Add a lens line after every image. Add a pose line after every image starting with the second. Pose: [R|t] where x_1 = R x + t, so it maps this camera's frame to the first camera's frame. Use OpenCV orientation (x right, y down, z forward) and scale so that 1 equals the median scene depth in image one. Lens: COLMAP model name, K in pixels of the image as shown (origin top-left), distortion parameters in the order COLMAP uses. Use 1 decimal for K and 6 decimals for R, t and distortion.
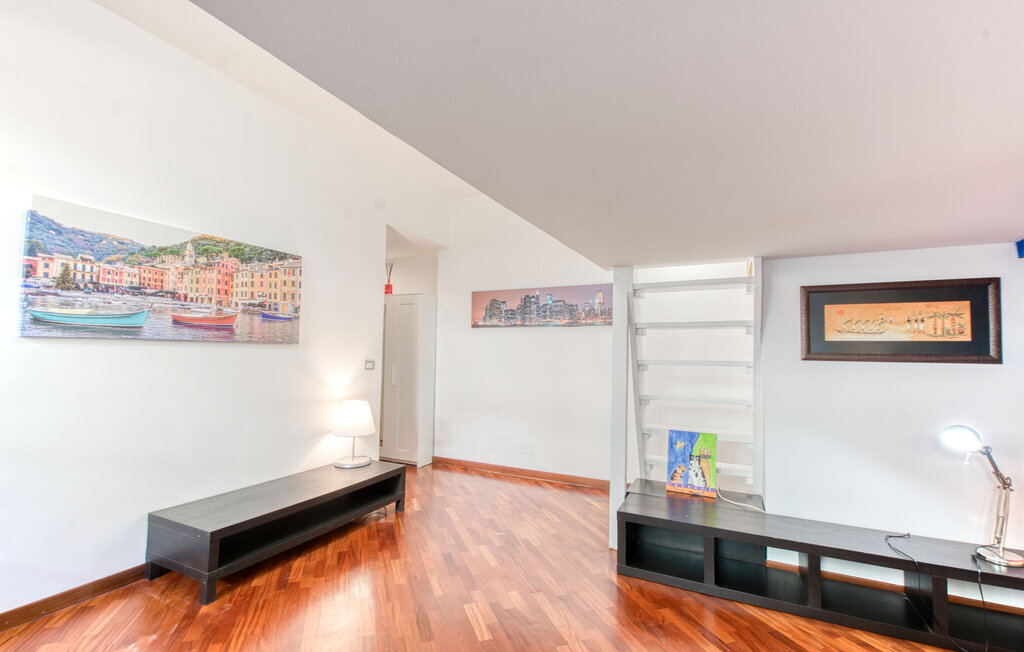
lens RADIAL K [[454.8, 0, 505.9], [0, 454.8, 339.7], [0, 0, 1]] dist [-0.000446, -0.000292]
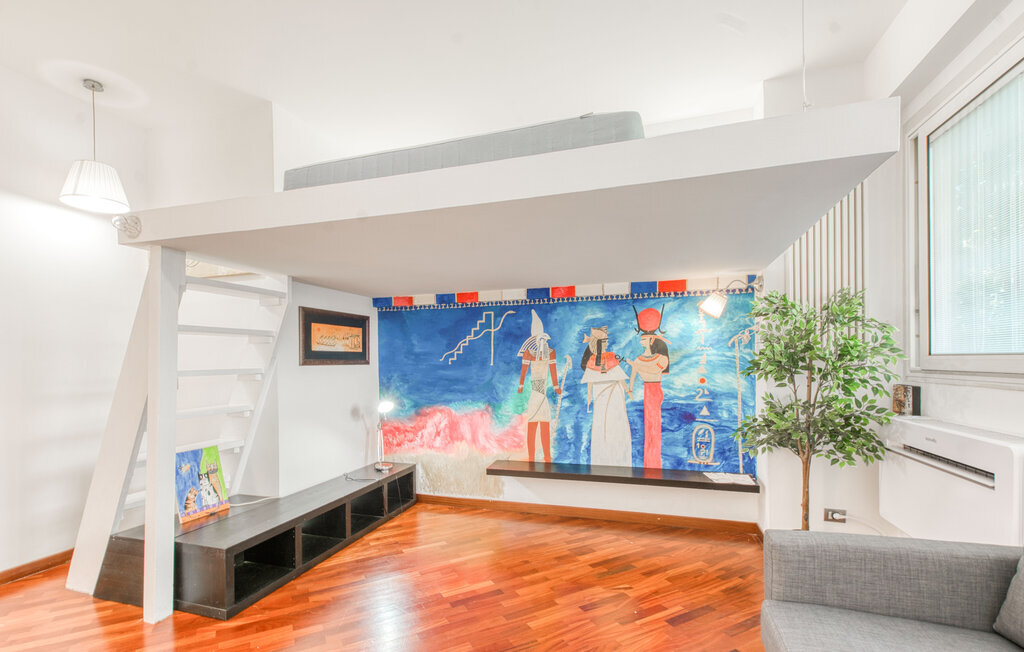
lens RADIAL K [[460.8, 0, 511.8], [0, 460.8, 363.8], [0, 0, 1]] dist [0.000607, 0.000003]
pose [[-0.162387, -0.015720, 0.986602, -0.600010], [-0.012616, 0.999824, 0.013854, 0.013411], [-0.986647, -0.010198, -0.162557, 0.545034]]
